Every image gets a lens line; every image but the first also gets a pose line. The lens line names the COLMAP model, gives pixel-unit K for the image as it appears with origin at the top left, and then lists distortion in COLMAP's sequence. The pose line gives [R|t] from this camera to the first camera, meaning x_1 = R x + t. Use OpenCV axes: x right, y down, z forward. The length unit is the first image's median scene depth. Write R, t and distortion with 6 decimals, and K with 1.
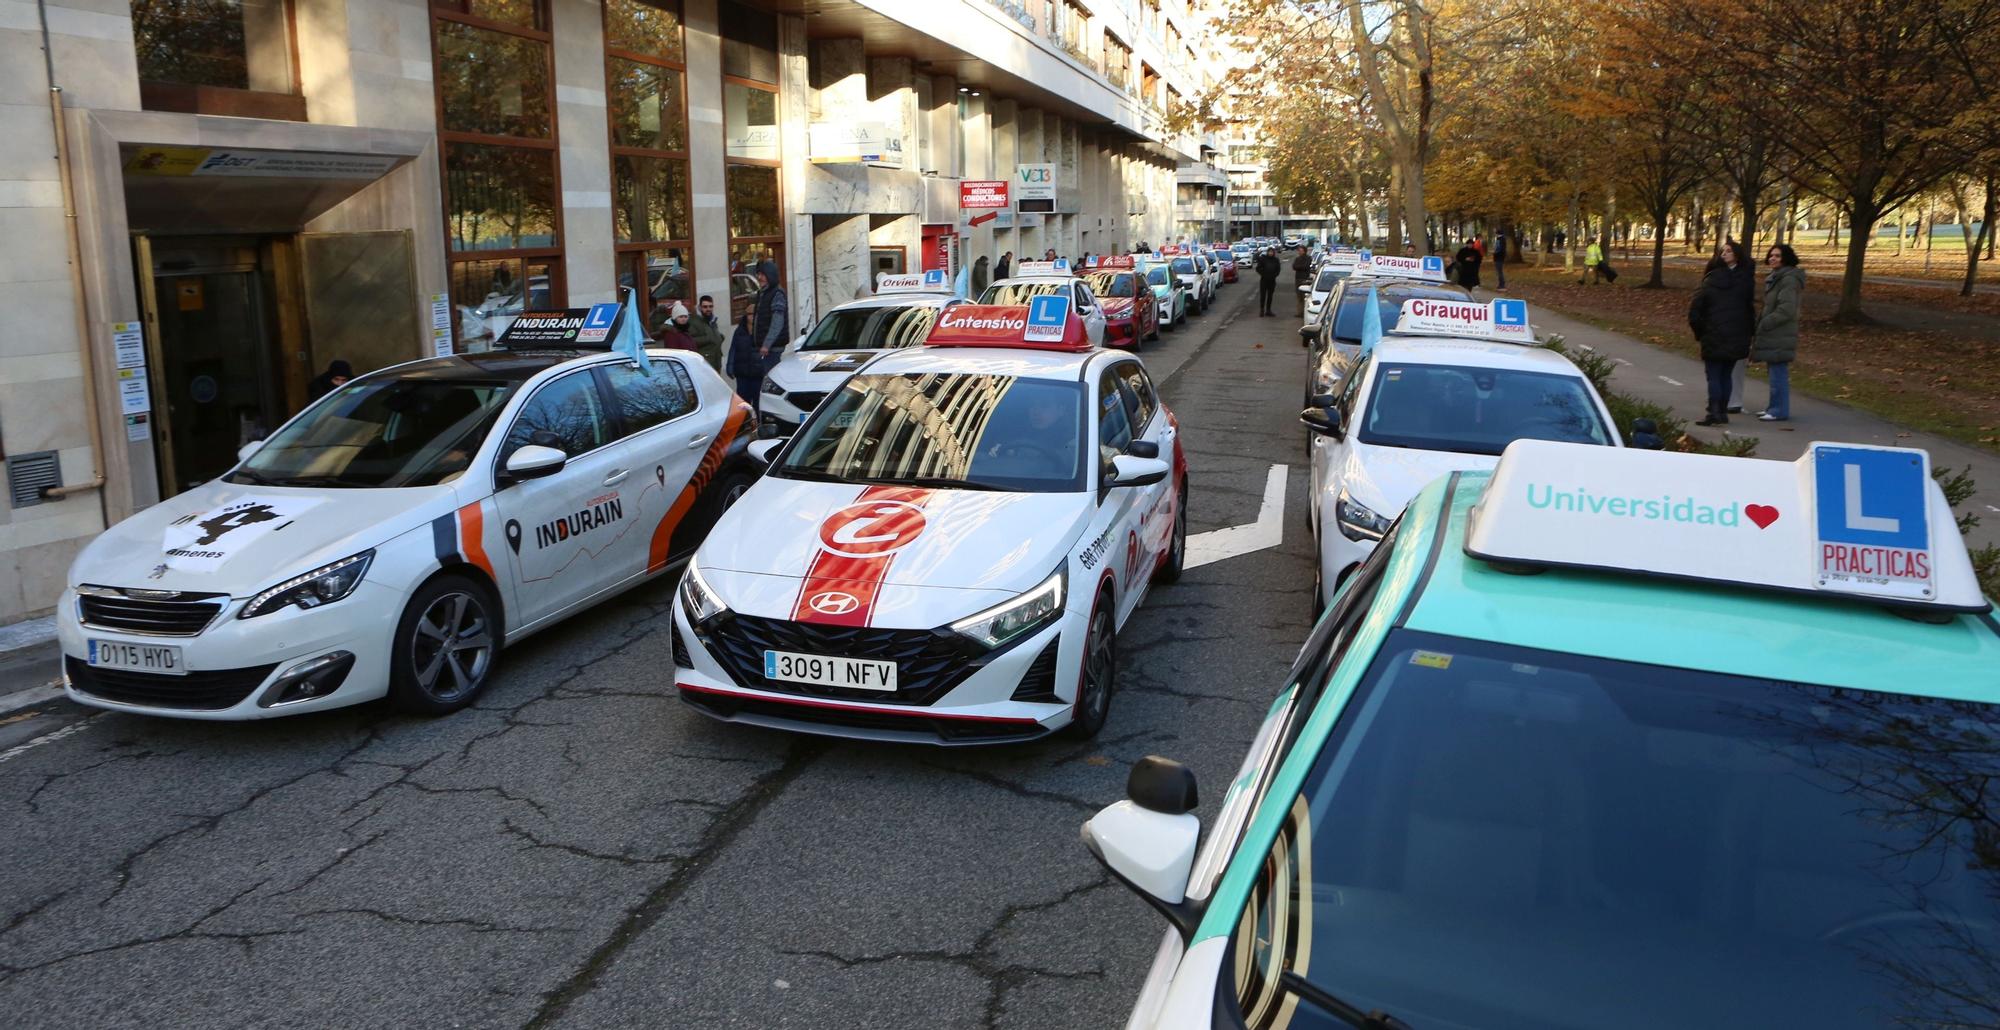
lens RADIAL K [[1405.8, 0, 994.9], [0, 1405.8, 438.1], [0, 0, 1]] dist [-0.091545, 0.070454]
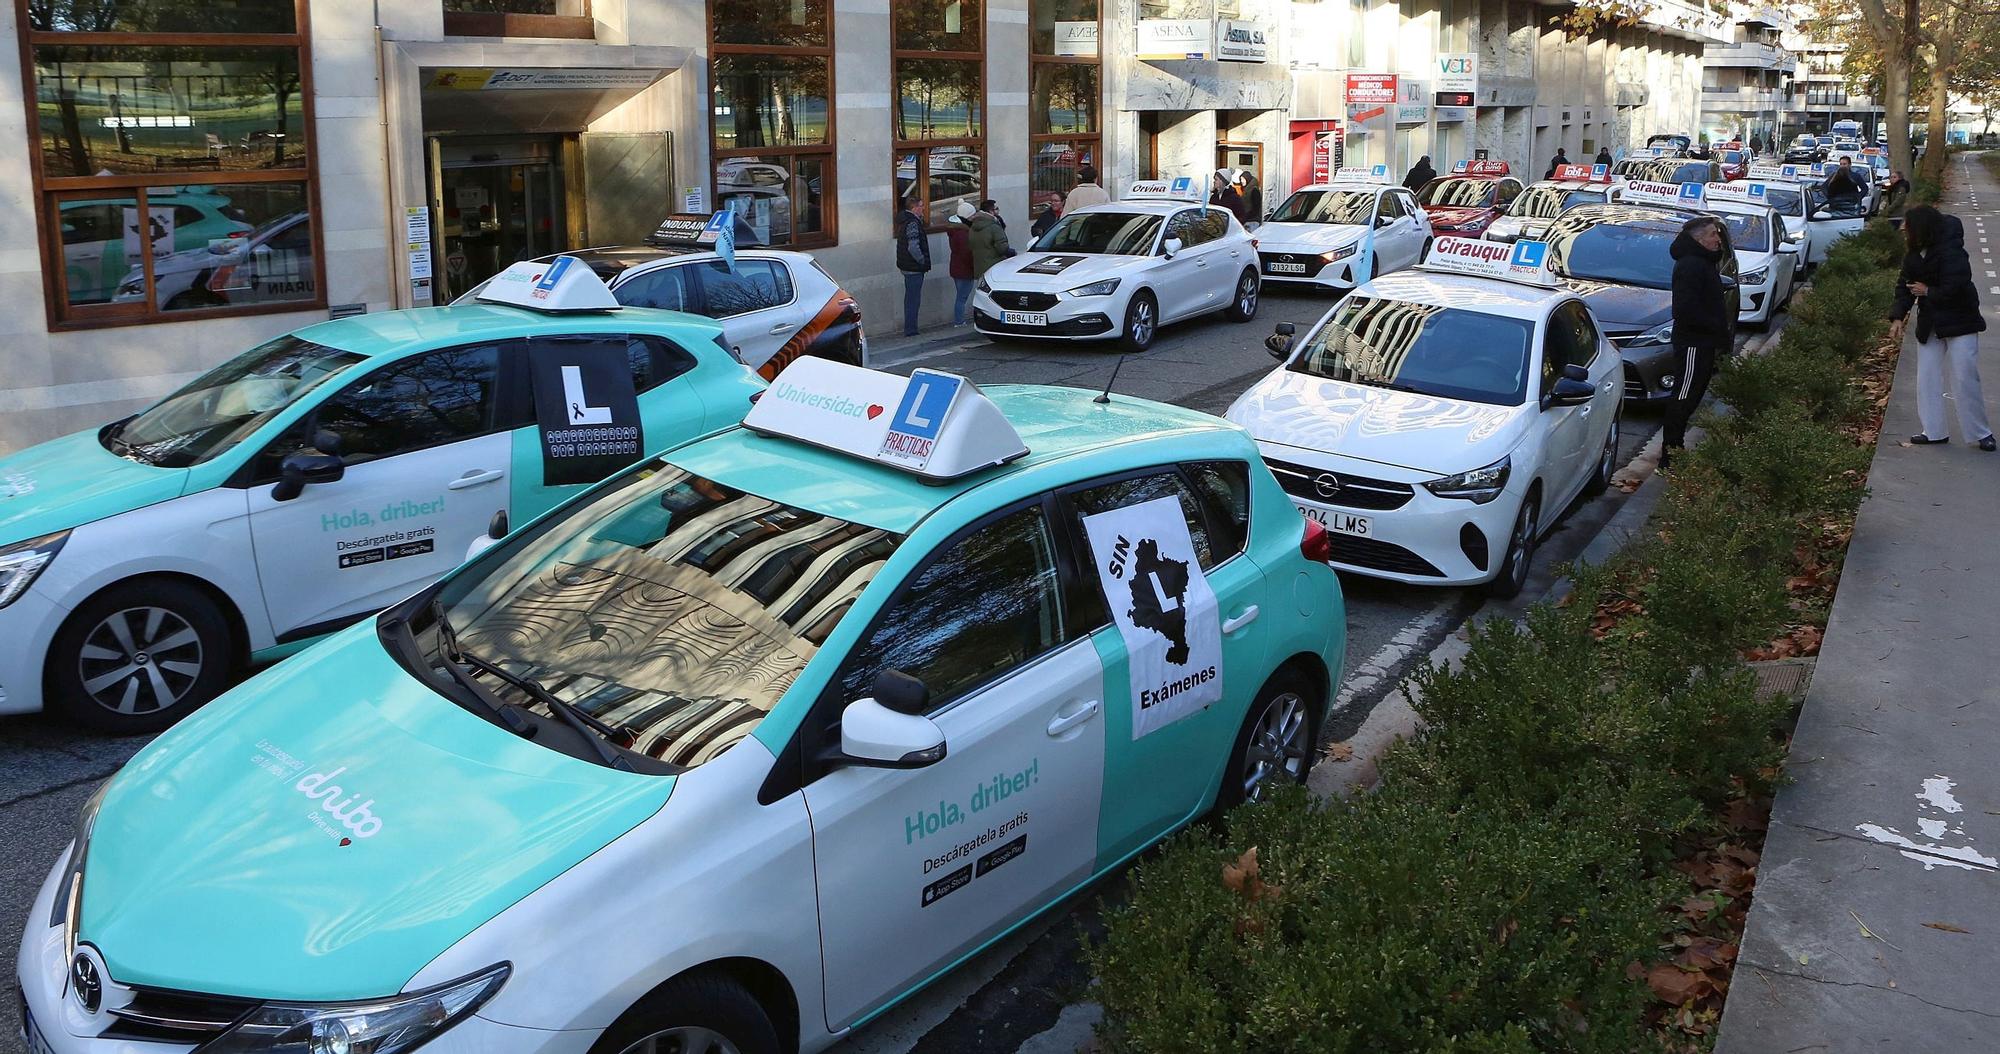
lens RADIAL K [[1587.7, 0, 1009.6], [0, 1587.7, 346.5], [0, 0, 1]] dist [-0.114259, 0.092283]
pose [[0.942018, 0.068984, -0.328395, 0.406373], [-0.066848, 0.997604, 0.017806, -0.019321], [0.328837, 0.005179, 0.944372, -0.210468]]
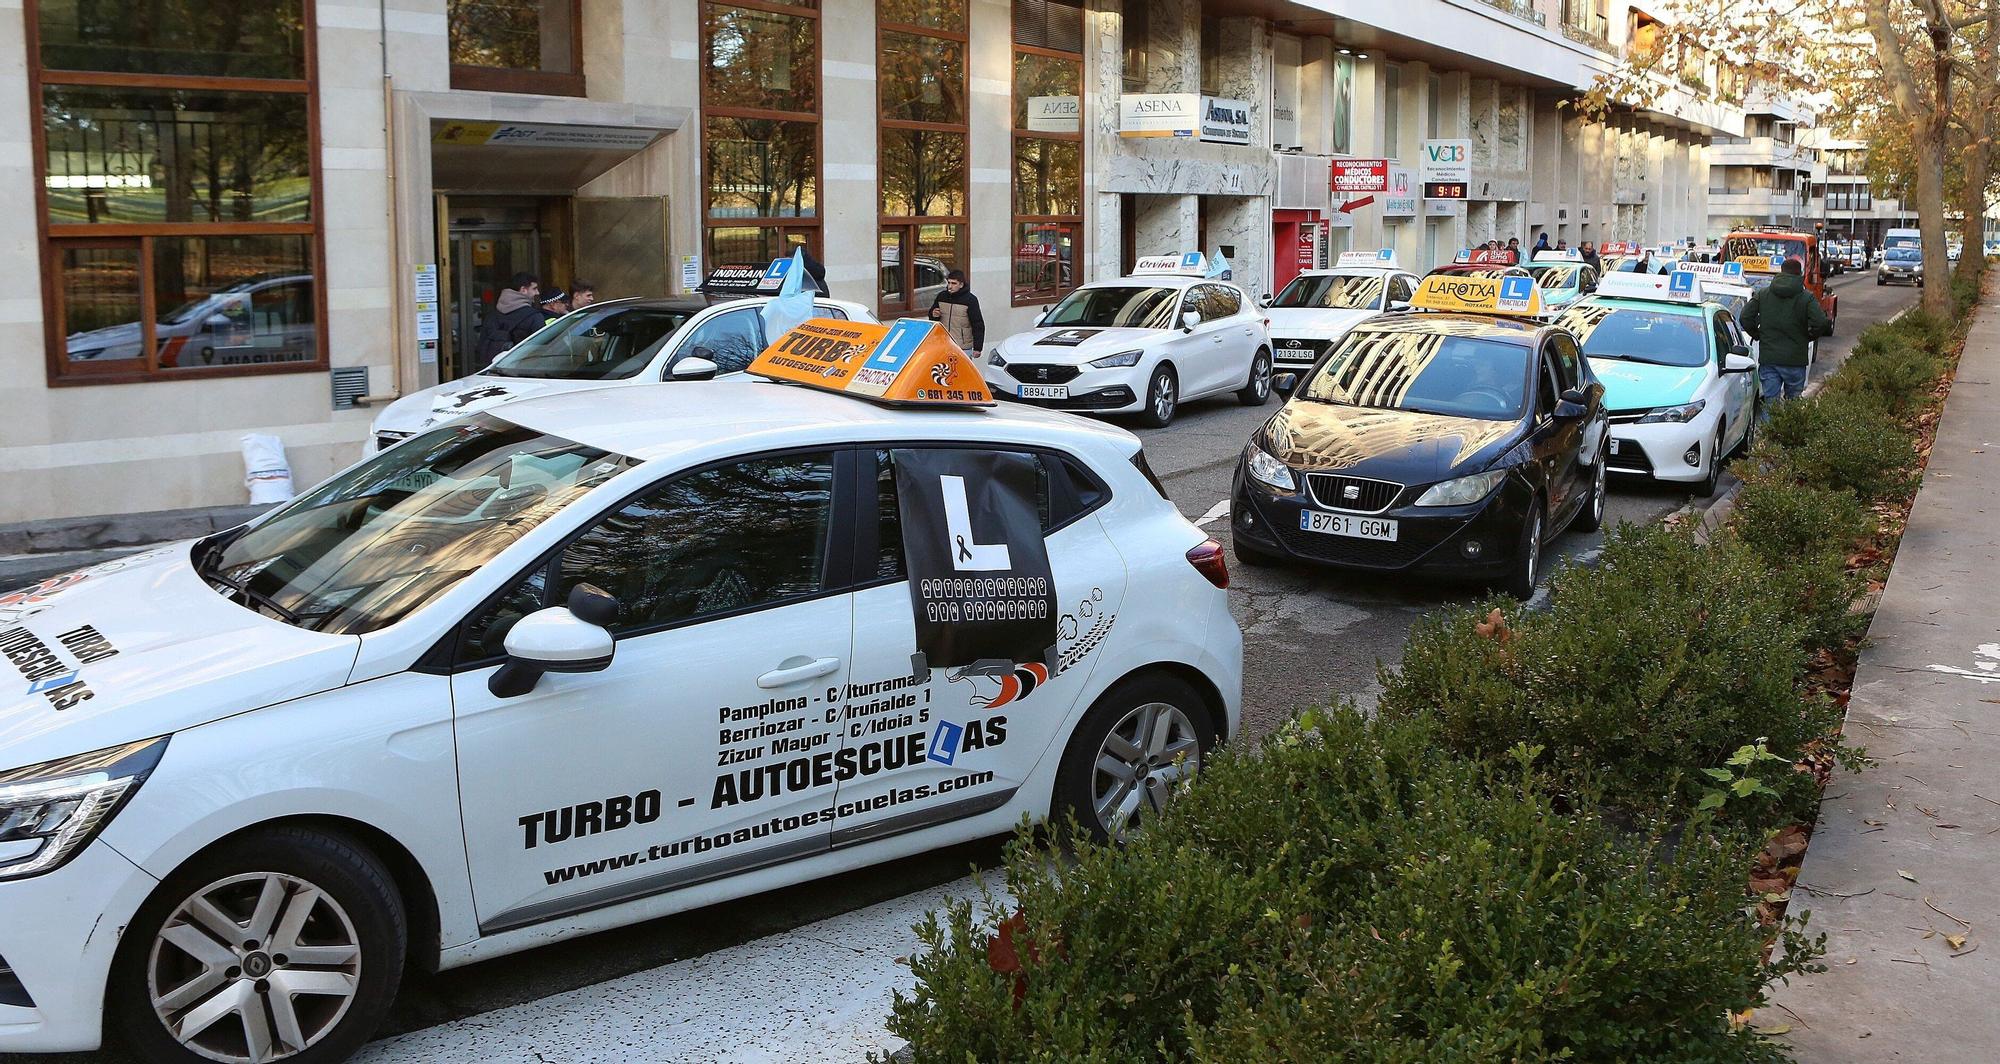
lens RADIAL K [[1912.1, 0, 1001.1], [0, 1912.1, 418.9], [0, 0, 1]] dist [-0.087471, 0.118400]
pose [[0.961100, 0.049610, -0.271710, 0.348843], [-0.061308, 0.997514, -0.034730, 0.085840], [0.269311, 0.050037, 0.961752, -0.515971]]
